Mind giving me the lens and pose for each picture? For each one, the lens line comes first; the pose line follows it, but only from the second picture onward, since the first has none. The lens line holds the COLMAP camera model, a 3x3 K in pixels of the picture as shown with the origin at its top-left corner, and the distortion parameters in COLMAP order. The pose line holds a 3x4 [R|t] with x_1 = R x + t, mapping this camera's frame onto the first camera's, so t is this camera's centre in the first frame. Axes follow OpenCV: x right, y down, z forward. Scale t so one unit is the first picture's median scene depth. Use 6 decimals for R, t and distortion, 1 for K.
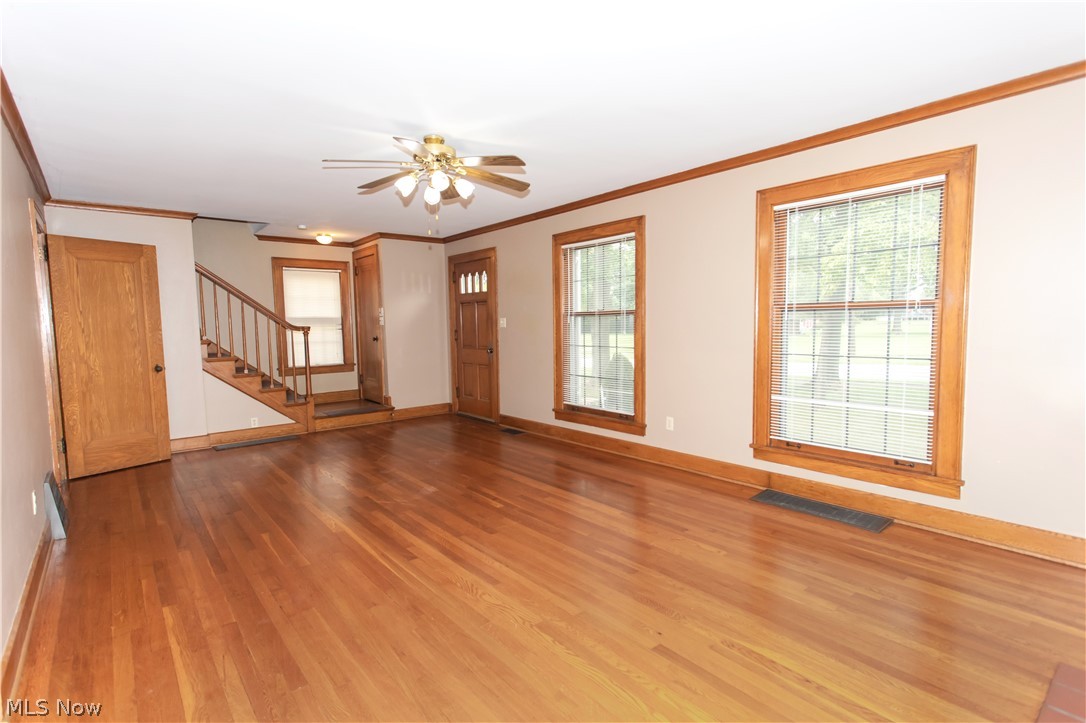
lens RADIAL K [[495.3, 0, 543.0], [0, 495.3, 361.5], [0, 0, 1]] dist [-0.001637, -0.000549]
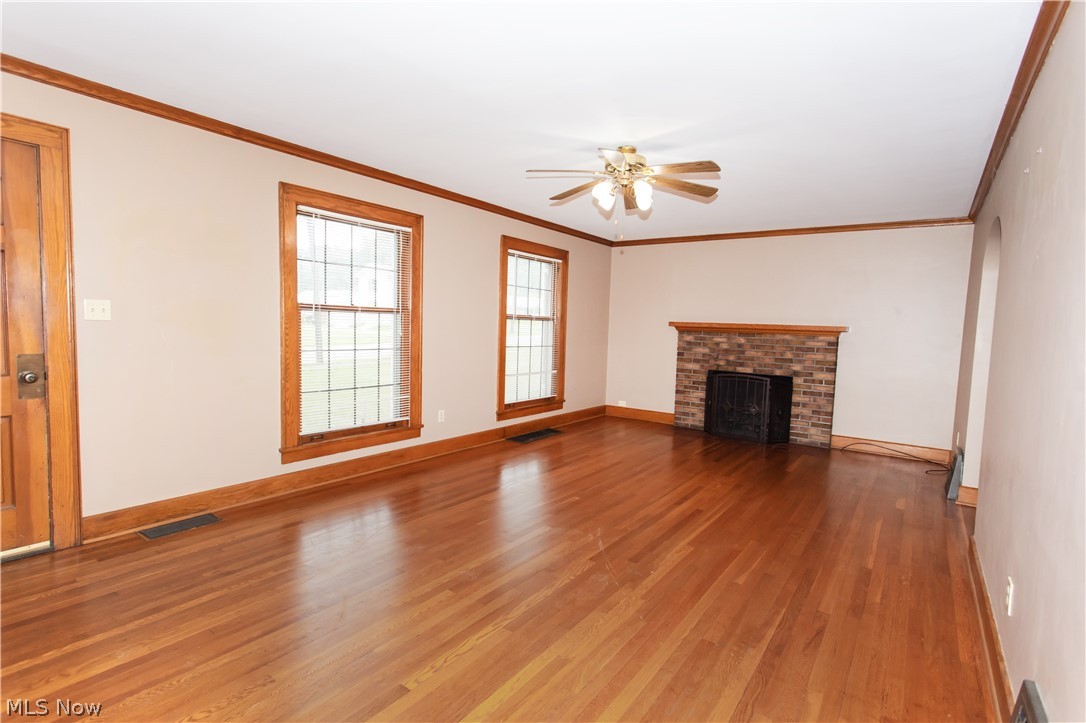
lens RADIAL K [[524.0, 0, 537.4], [0, 524.0, 365.2], [0, 0, 1]] dist [-0.013201, 0.000520]
pose [[-0.210039, -0.067142, 0.975385, -1.034397], [0.045804, 0.995868, 0.078416, -0.076686], [-0.976619, 0.061147, -0.206096, 1.164648]]
